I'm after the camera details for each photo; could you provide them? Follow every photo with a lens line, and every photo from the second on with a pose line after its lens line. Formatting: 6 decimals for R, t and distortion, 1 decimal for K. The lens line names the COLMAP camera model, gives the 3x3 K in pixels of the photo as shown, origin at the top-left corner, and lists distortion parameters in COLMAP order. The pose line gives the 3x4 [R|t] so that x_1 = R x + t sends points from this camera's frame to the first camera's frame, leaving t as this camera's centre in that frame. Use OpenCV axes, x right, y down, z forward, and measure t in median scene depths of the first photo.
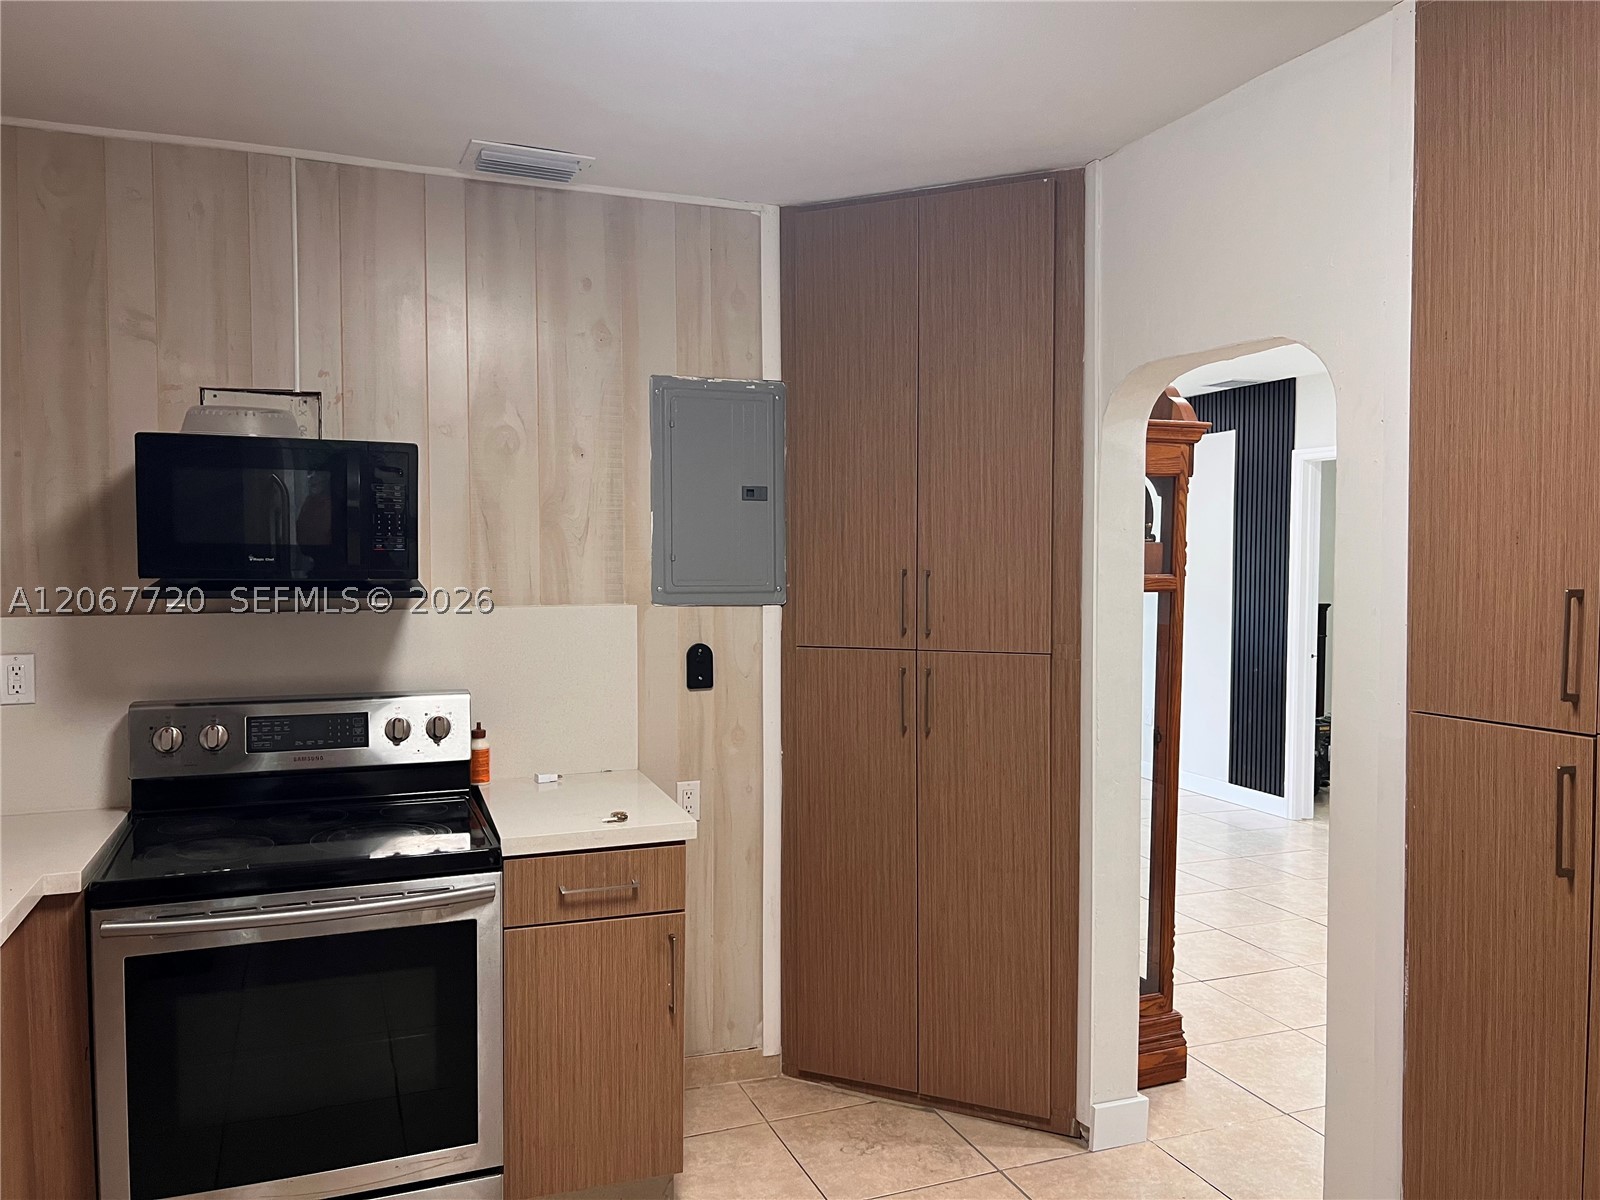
lens RADIAL K [[1206.1, 0, 762.9], [0, 1206.1, 599.3], [0, 0, 1]] dist [0.043144, -0.055004]
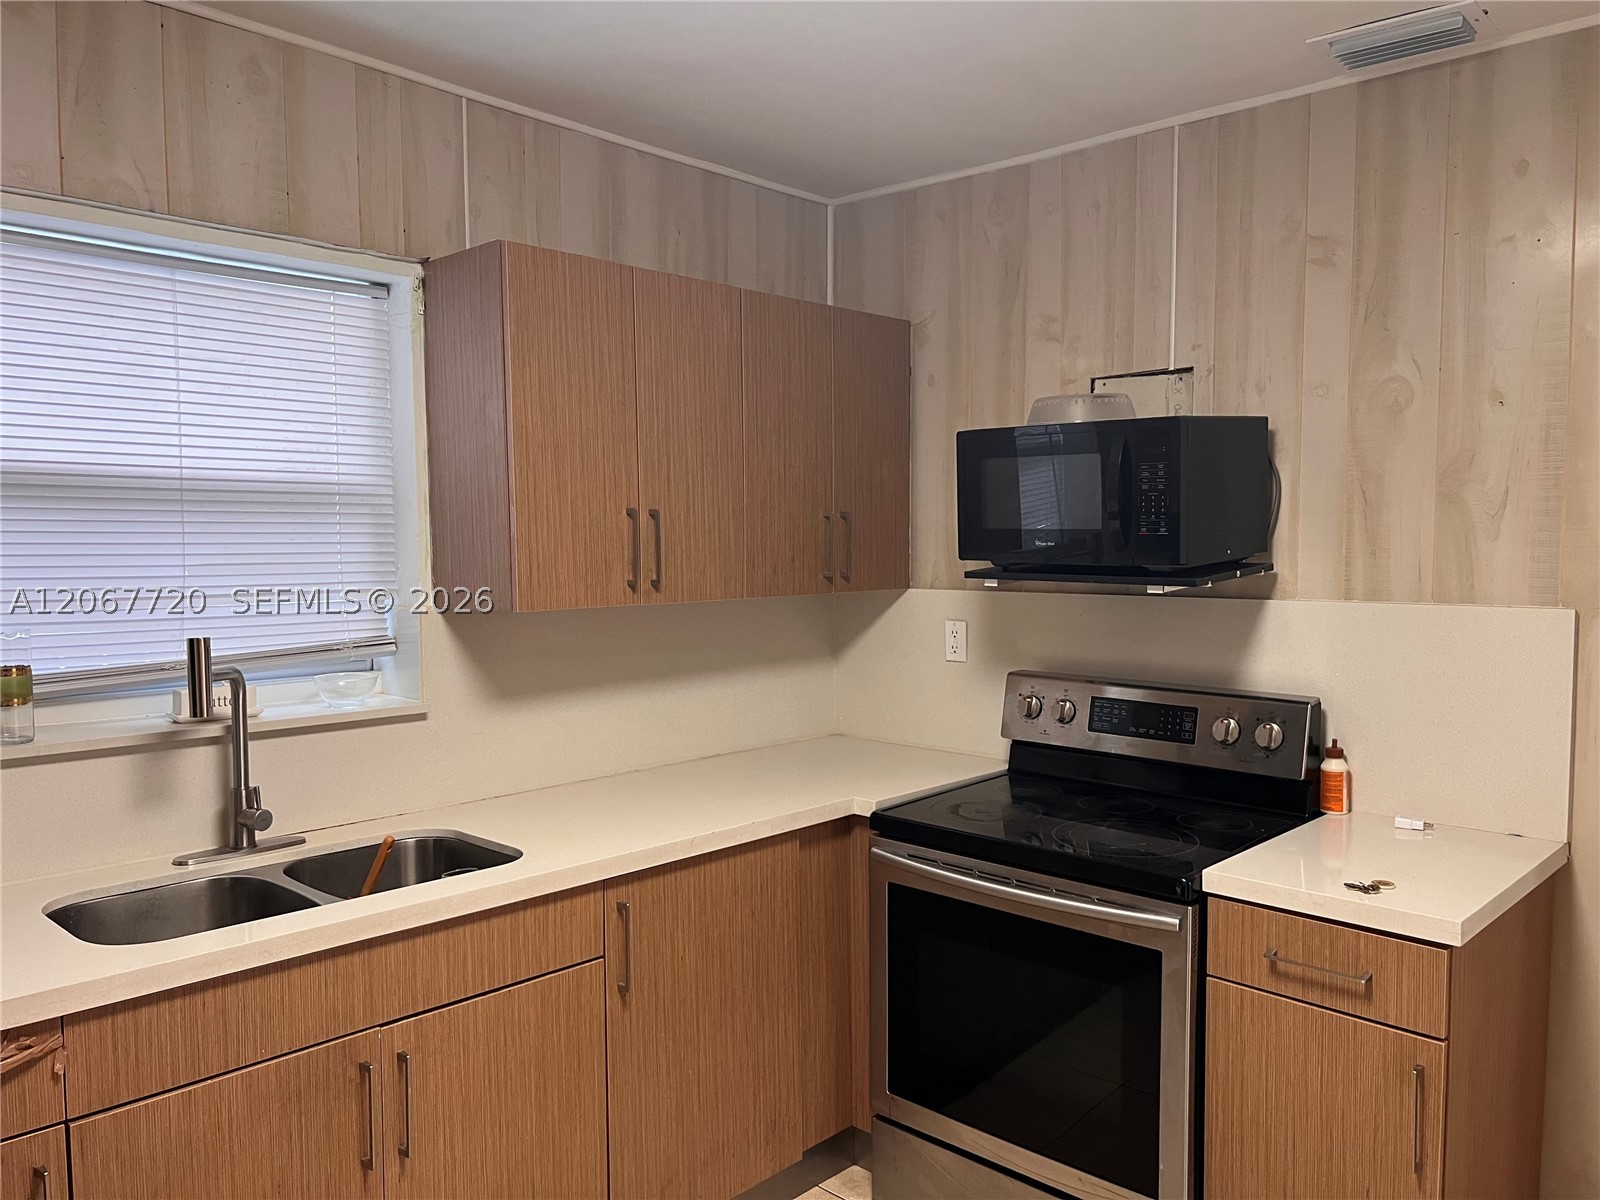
lens RADIAL K [[1206.1, 0, 803.4], [0, 1206.1, 598.0], [0, 0, 1]] dist [0.043144, -0.055004]
pose [[0.434810, 0.047050, -0.899292, 0.374819], [-0.030353, 0.998832, 0.037582, -0.016665], [0.900010, 0.010955, 0.435731, 0.322244]]
